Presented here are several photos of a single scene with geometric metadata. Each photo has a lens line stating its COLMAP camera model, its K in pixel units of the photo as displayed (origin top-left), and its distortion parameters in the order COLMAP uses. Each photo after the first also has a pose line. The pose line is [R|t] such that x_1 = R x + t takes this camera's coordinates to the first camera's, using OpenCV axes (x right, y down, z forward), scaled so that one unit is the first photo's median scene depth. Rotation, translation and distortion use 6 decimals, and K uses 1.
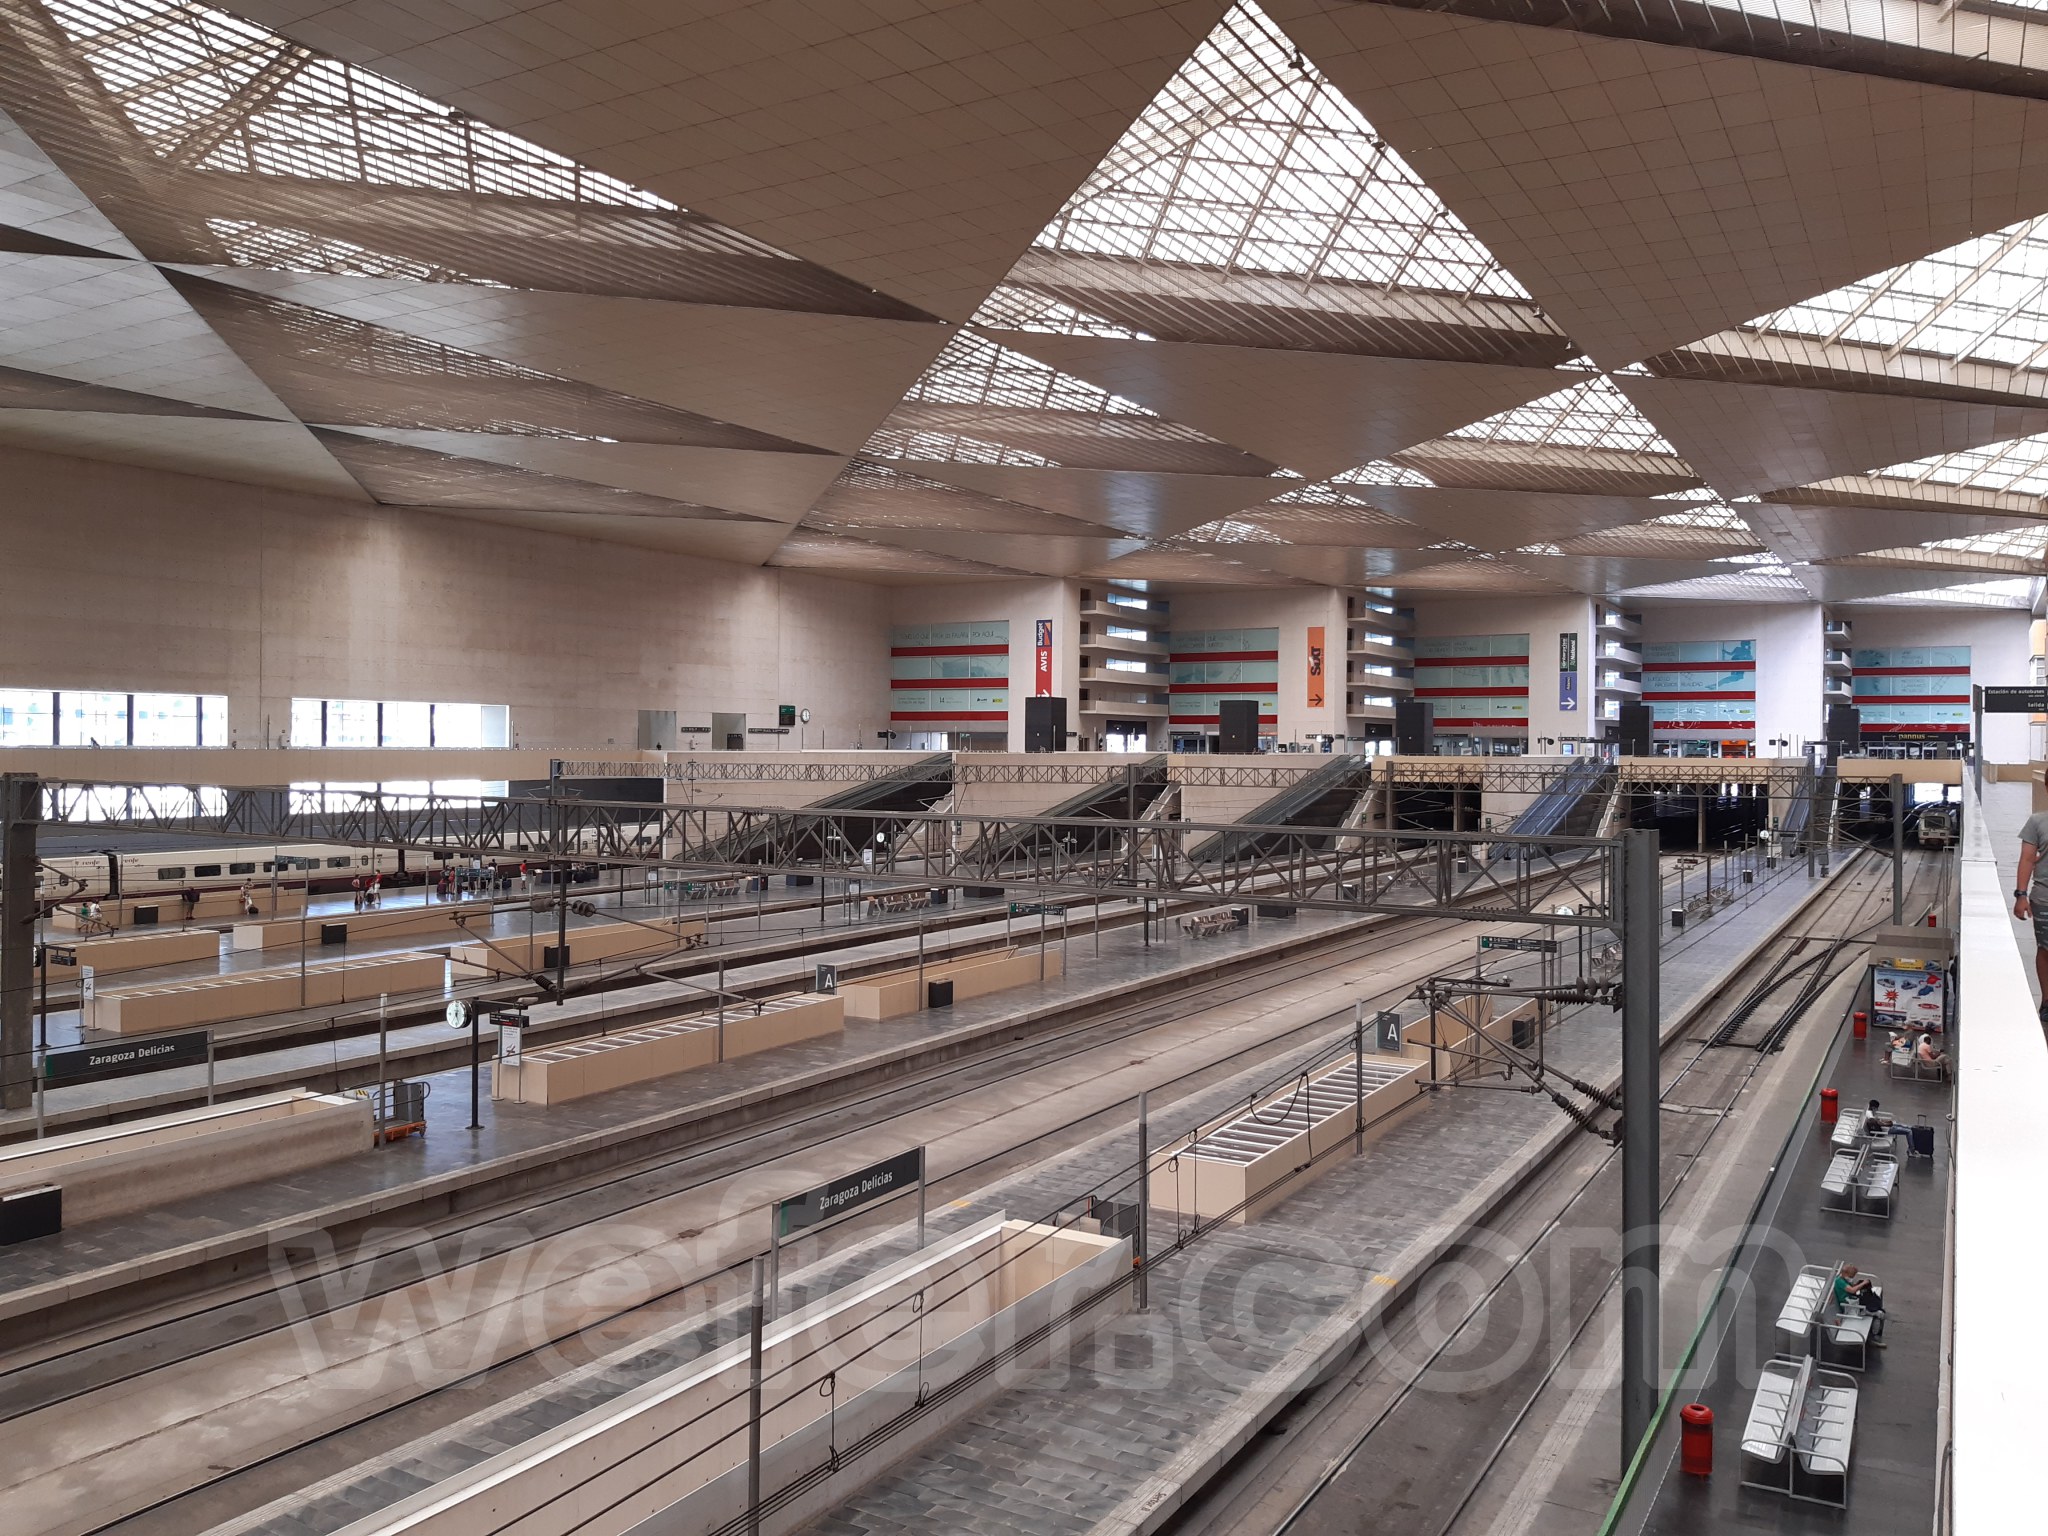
lens RADIAL K [[1552.4, 0, 1022.8], [0, 1552.4, 753.6], [0, 0, 1]] dist [0.038470, -0.061082]
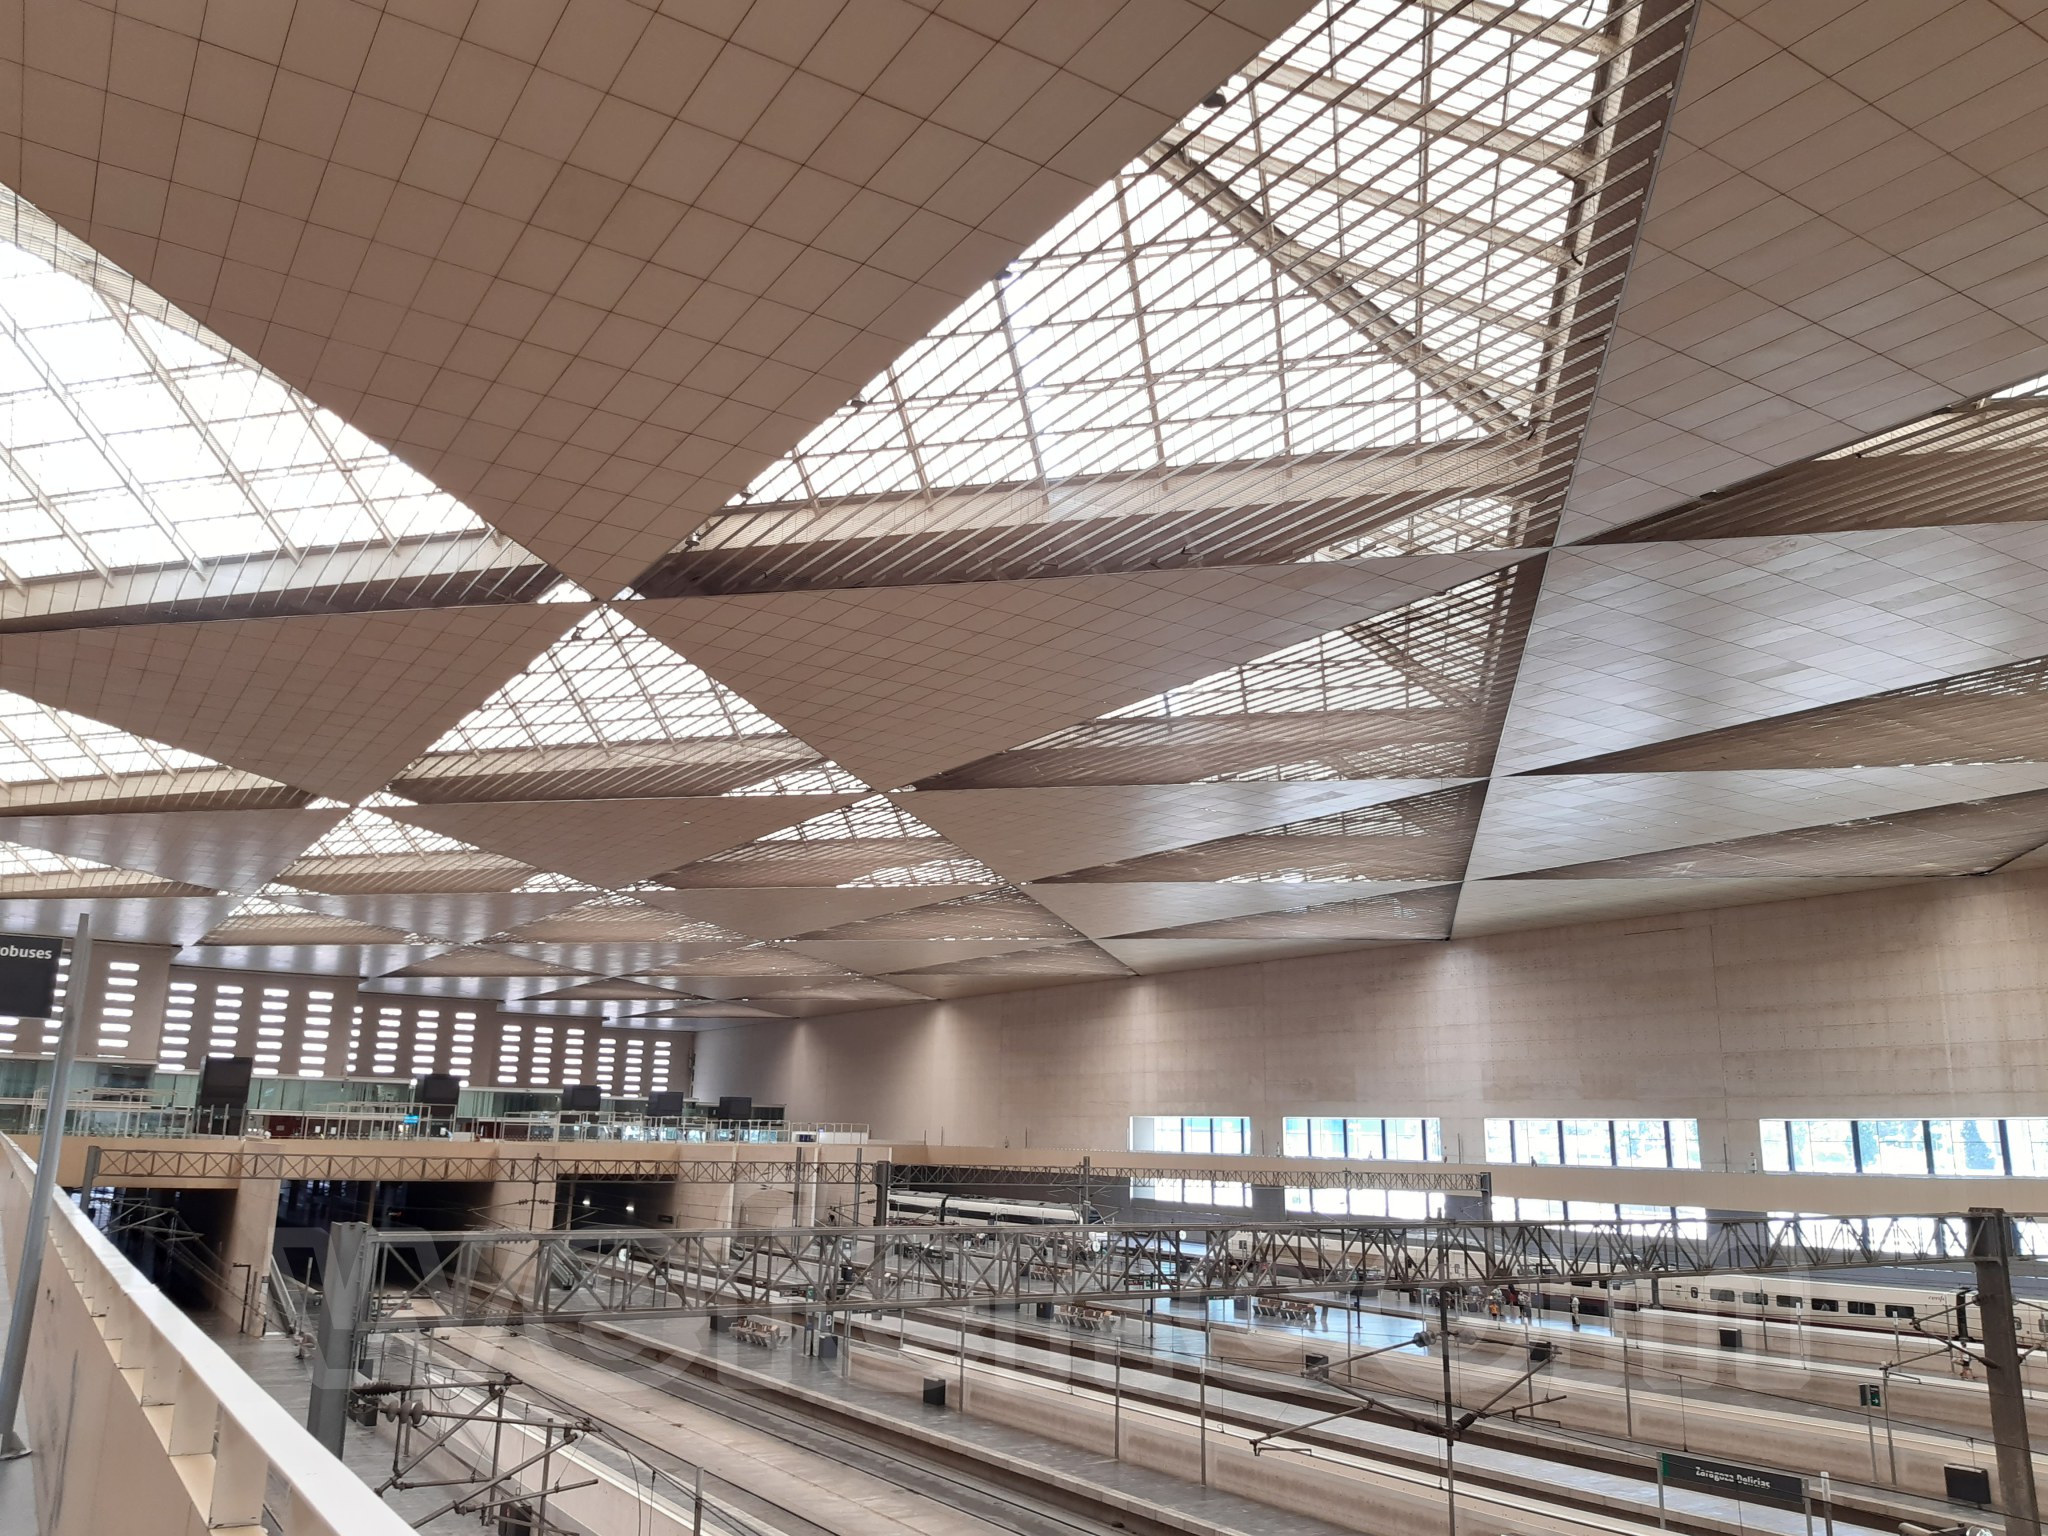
lens RADIAL K [[1552.4, 0, 1026.4], [0, 1552.4, 765.9], [0, 0, 1]] dist [0.038470, -0.061082]
pose [[-0.436813, -0.232063, -0.869104, 0.691176], [-0.031257, 0.969483, -0.243156, 0.001675], [0.899009, -0.079048, -0.430736, 1.138931]]
